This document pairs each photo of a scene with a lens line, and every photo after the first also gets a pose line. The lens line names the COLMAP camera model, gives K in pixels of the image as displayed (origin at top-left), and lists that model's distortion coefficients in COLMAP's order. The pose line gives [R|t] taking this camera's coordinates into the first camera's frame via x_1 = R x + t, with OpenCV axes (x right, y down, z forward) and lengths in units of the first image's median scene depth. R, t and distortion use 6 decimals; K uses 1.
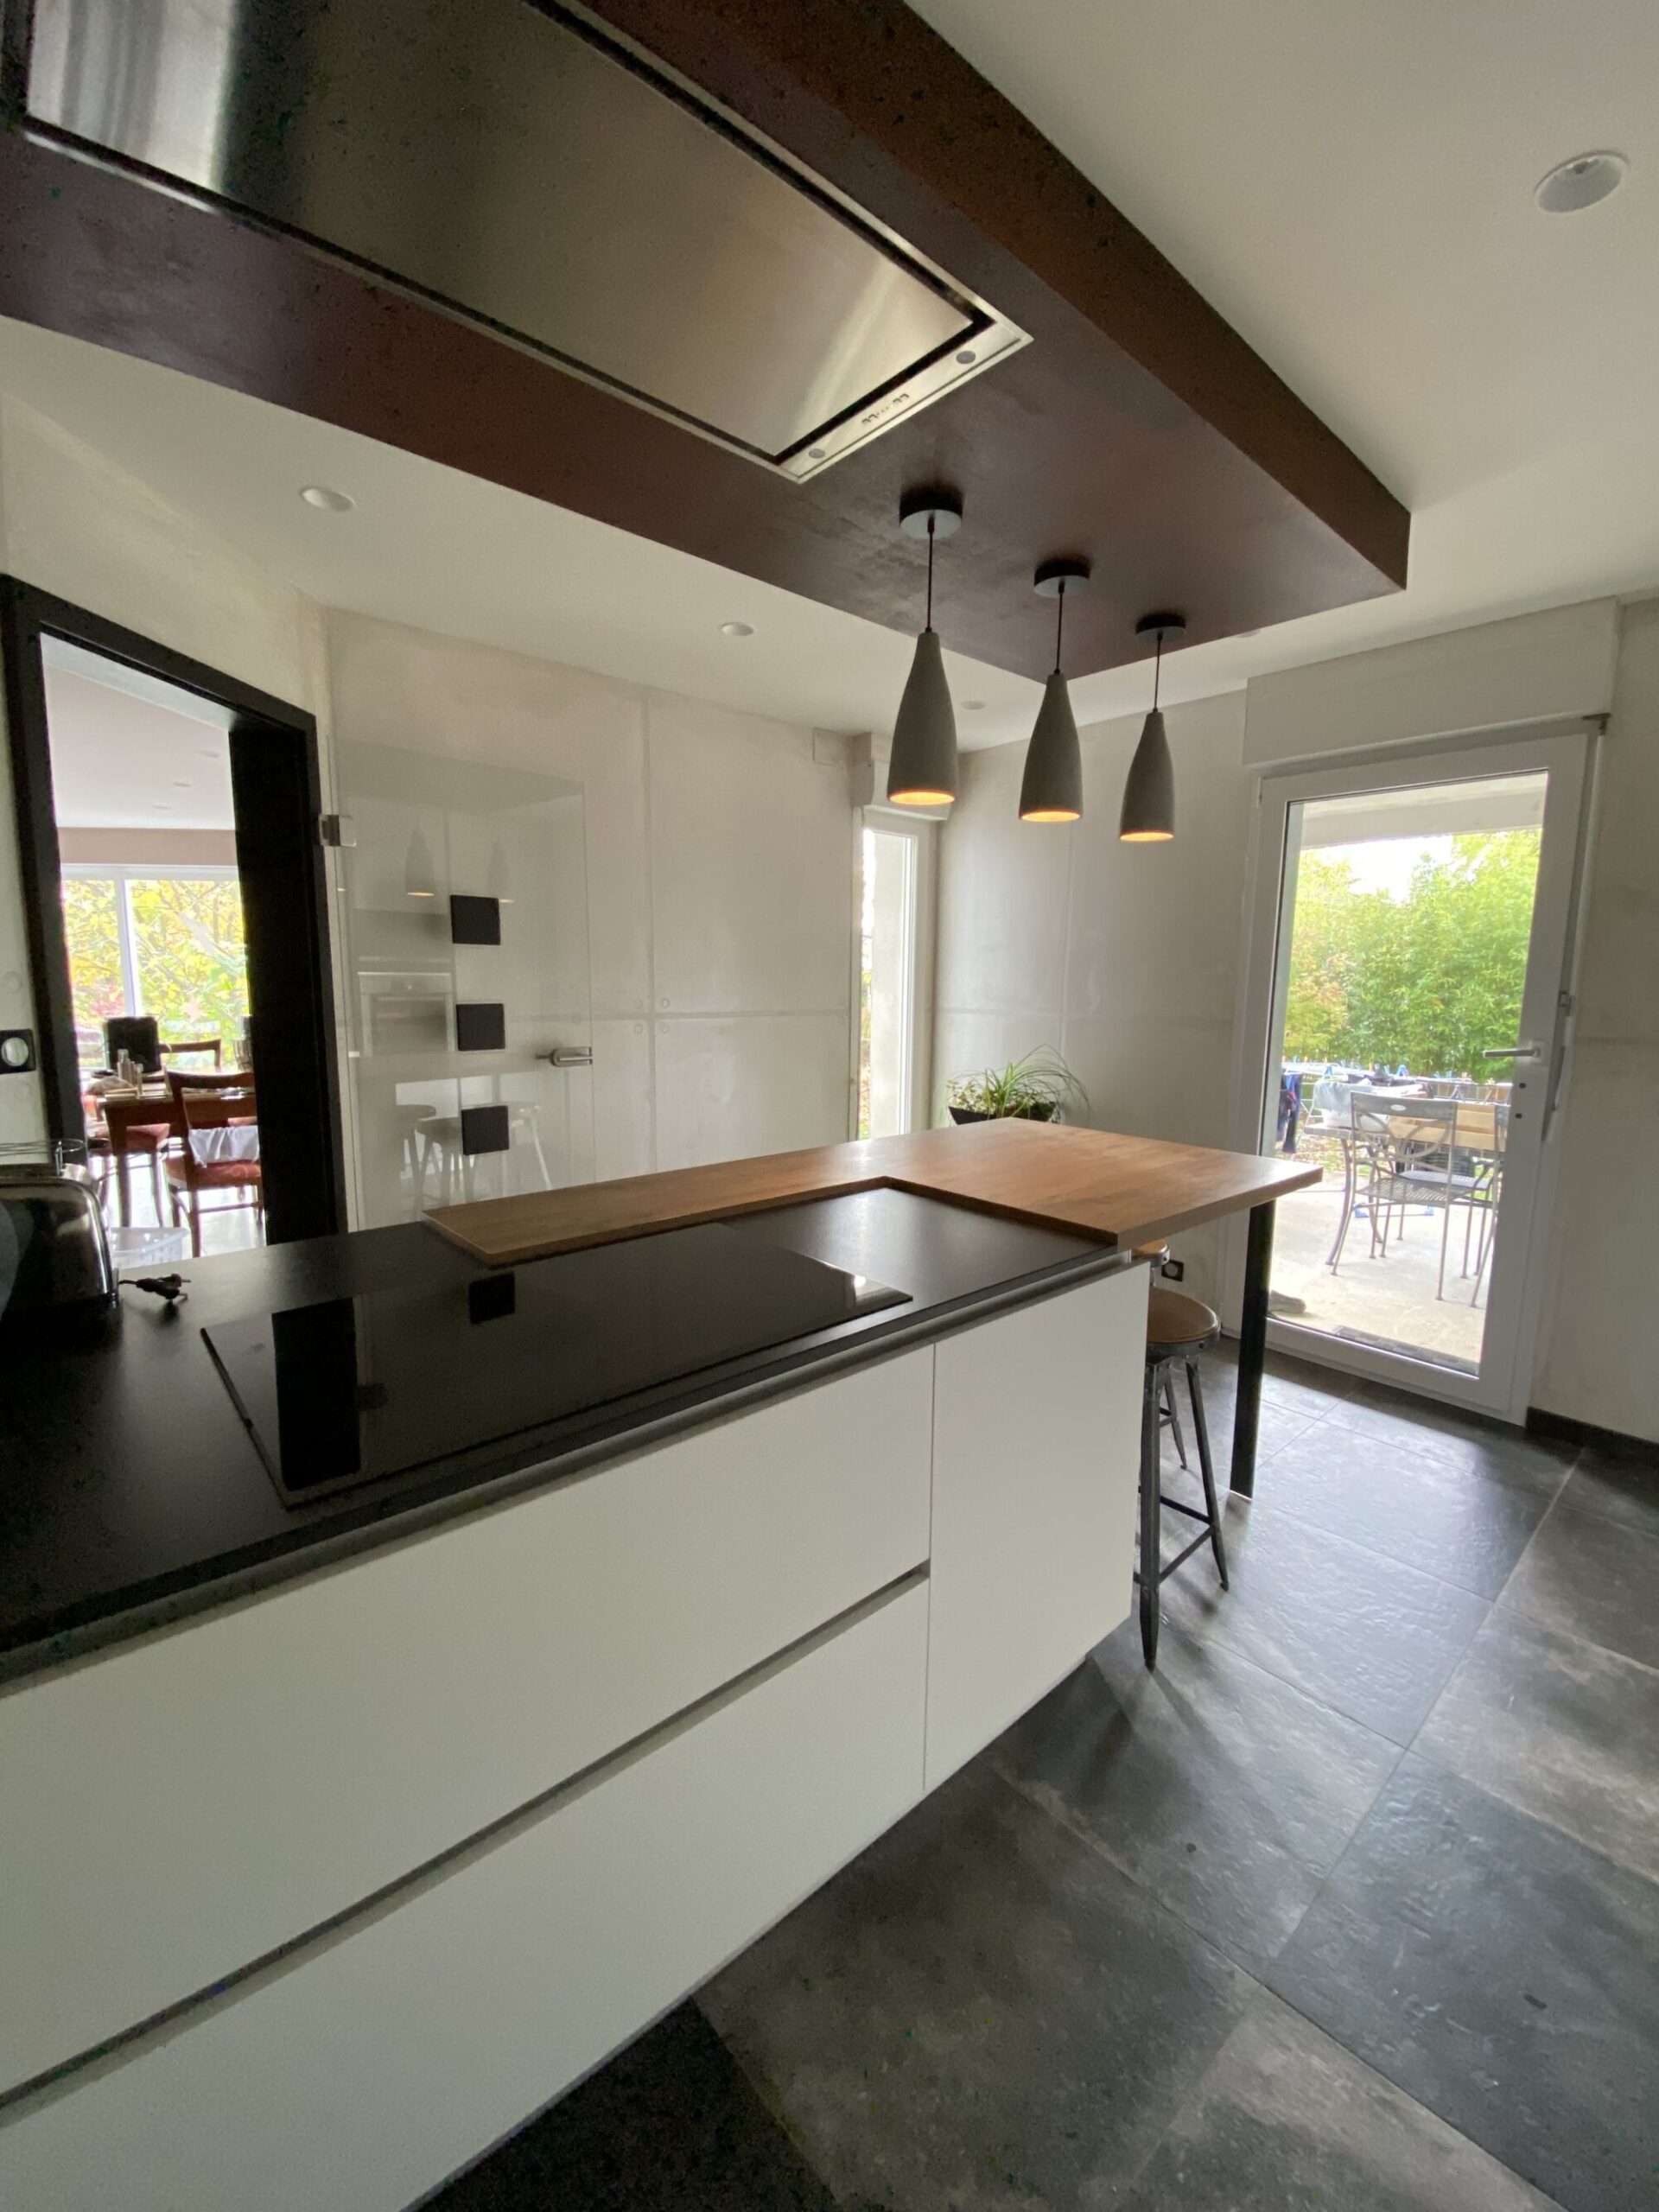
lens RADIAL K [[902.8, 0, 828.7], [0, 902.8, 1099.6], [0, 0, 1]] dist [0.028160, -0.022758]
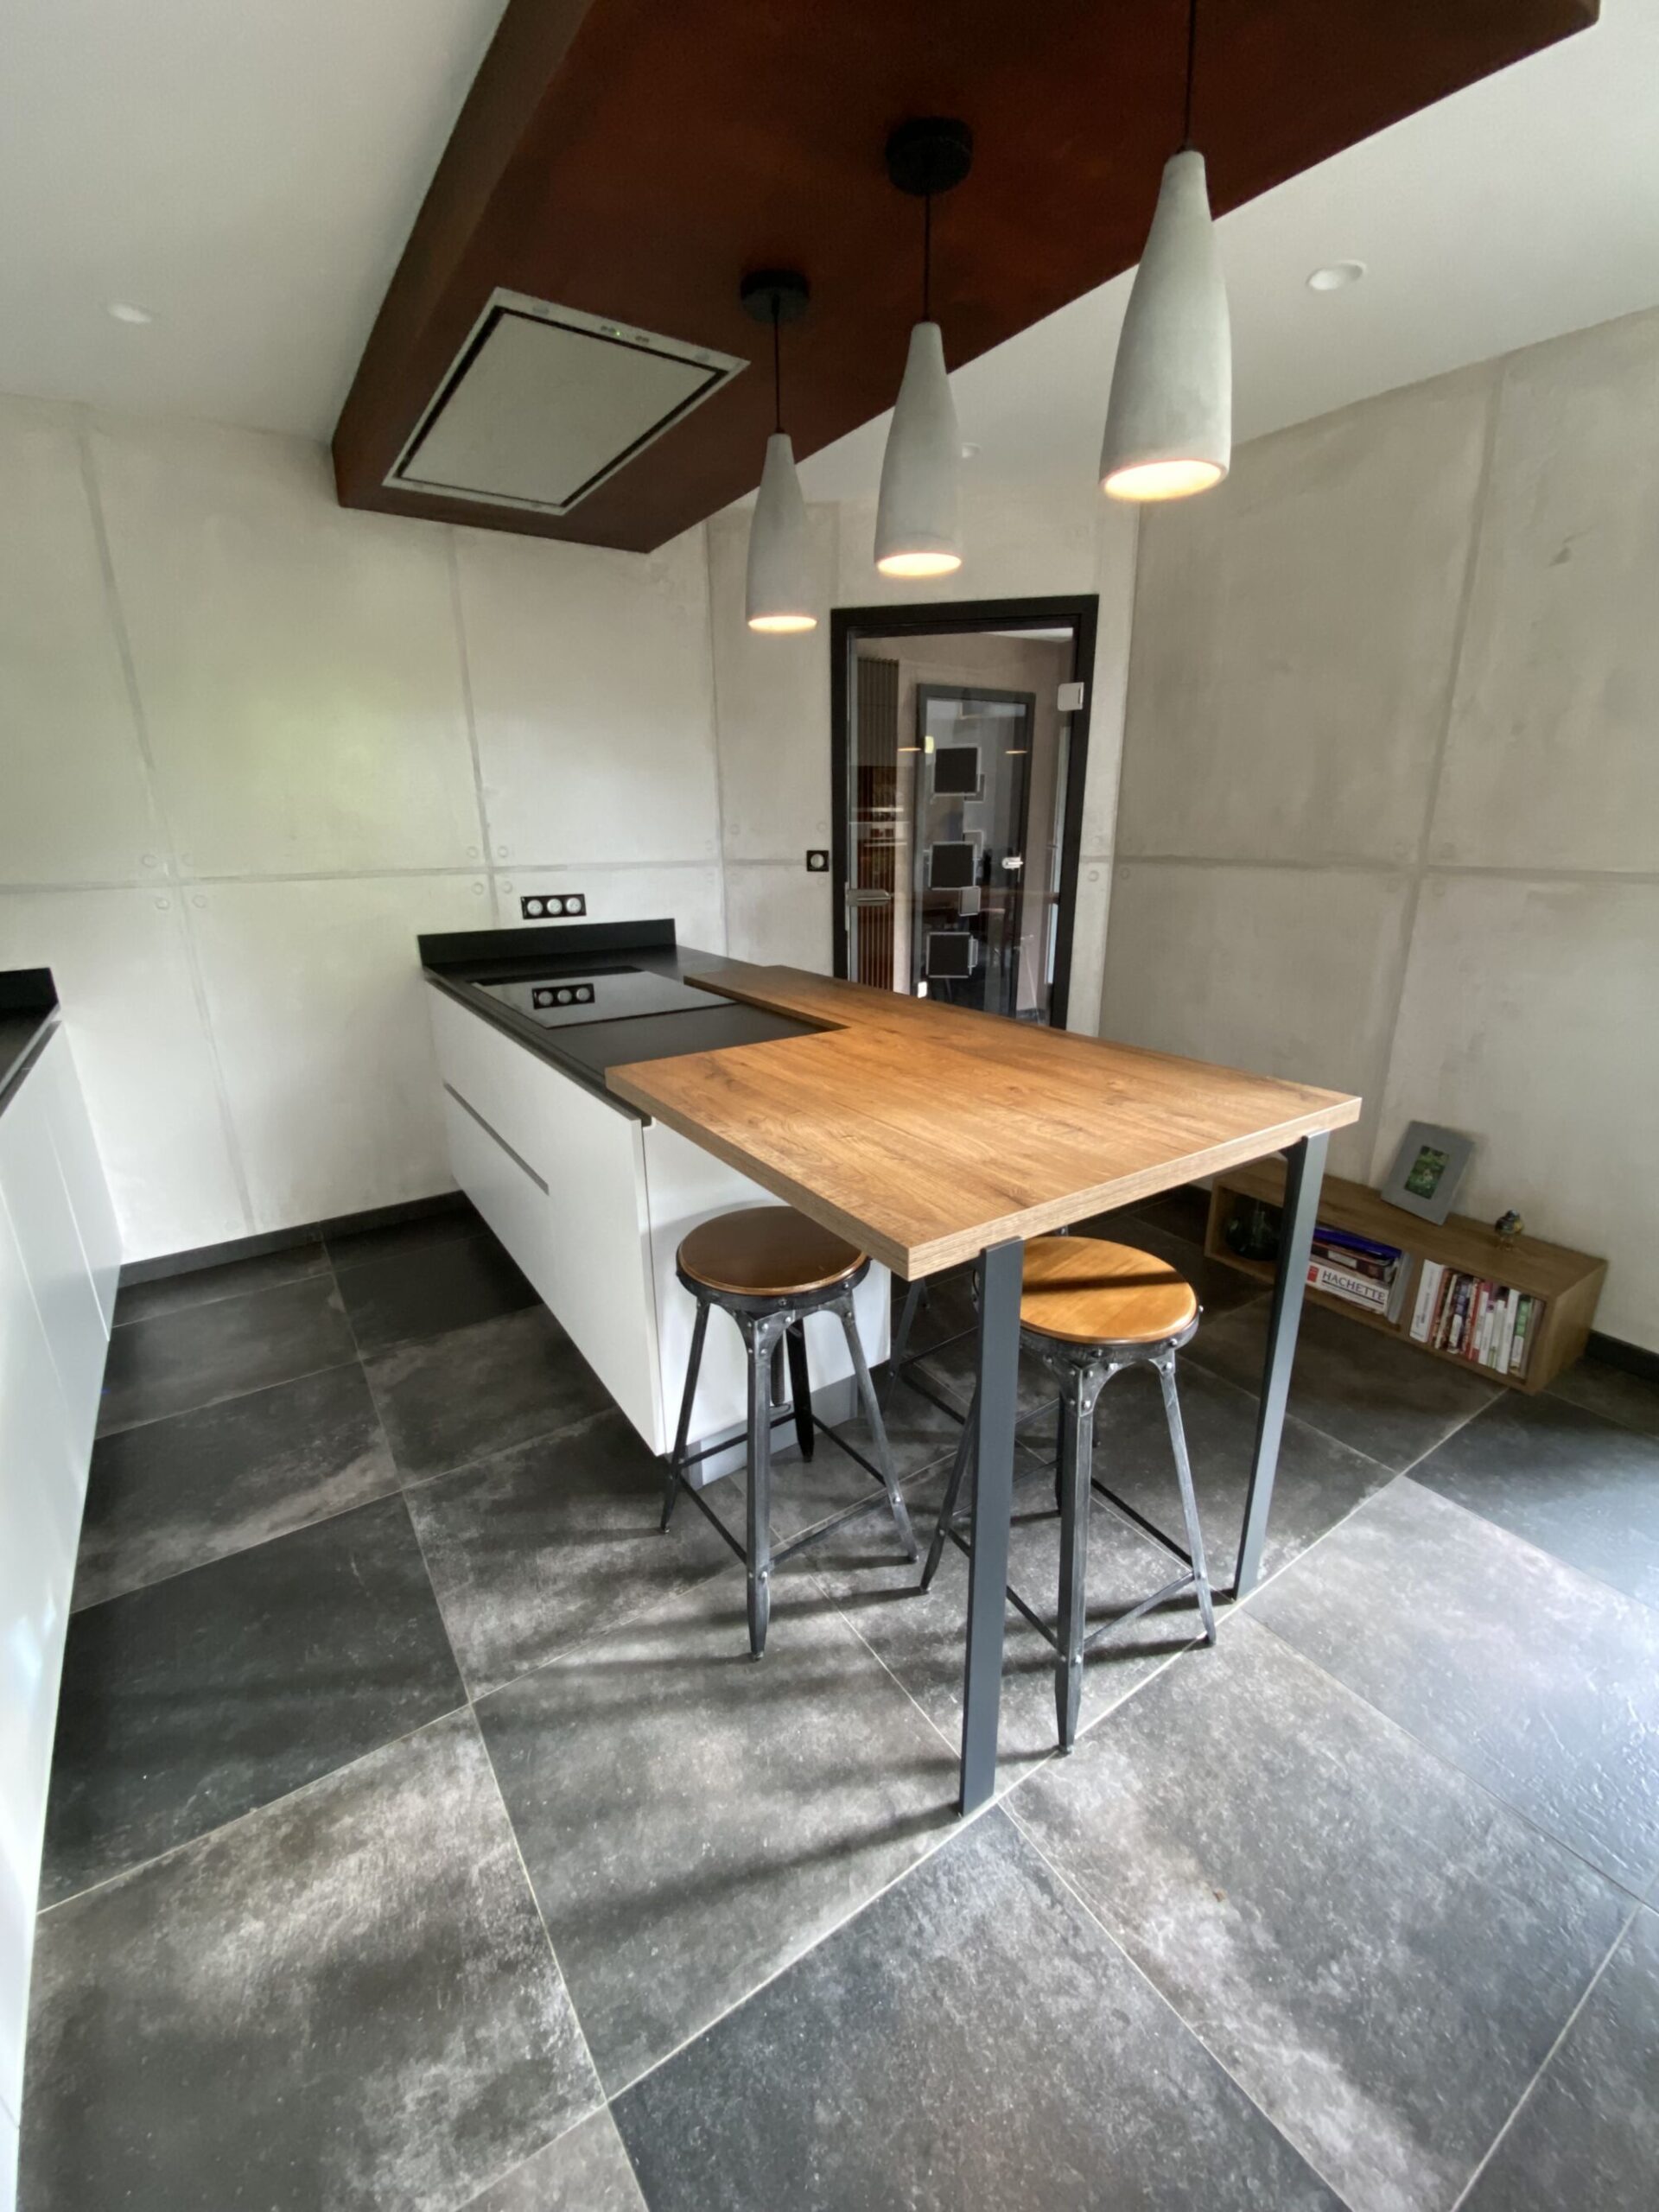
lens RADIAL K [[902.8, 0, 828.7], [0, 902.8, 1099.6], [0, 0, 1]] dist [0.028160, -0.022758]
pose [[-0.128462, 0.283239, -0.950407, 1.220362], [-0.126238, 0.945881, 0.298953, -0.154404], [0.983647, 0.158382, -0.085755, 1.269552]]
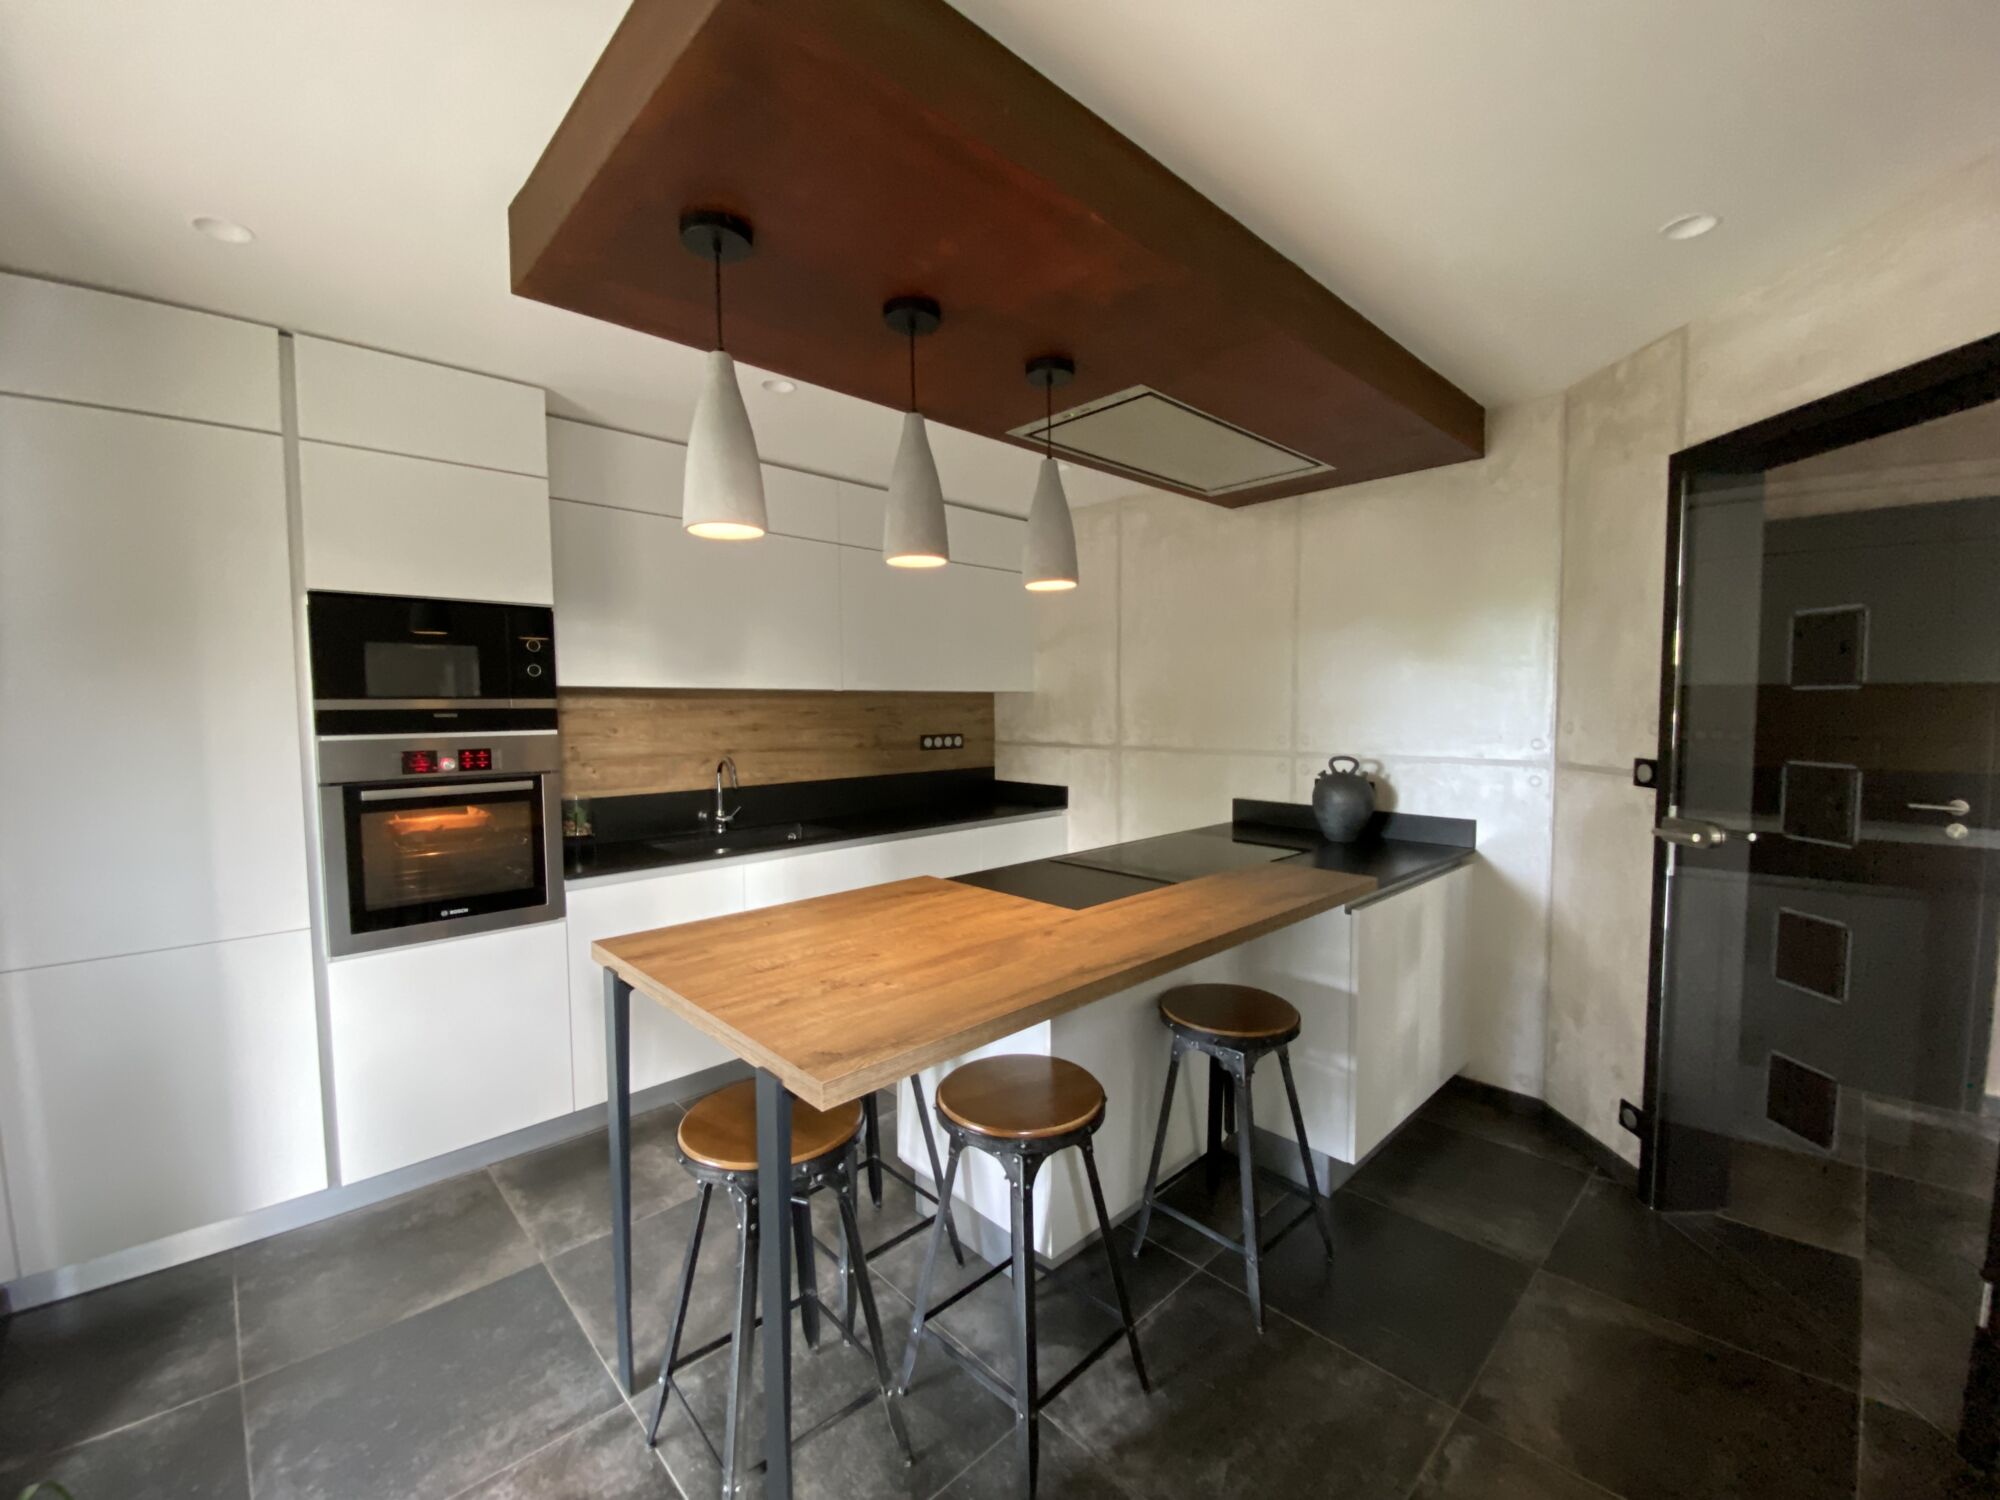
lens RADIAL K [[816.3, 0, 994.5], [0, 816.3, 755.8], [0, 0, 1]] dist [0.028160, -0.022758]
pose [[-0.999429, -0.001173, -0.033765, 0.229545], [-0.007849, 0.980118, 0.198262, -0.337369], [0.032861, 0.198413, -0.979567, 2.265287]]
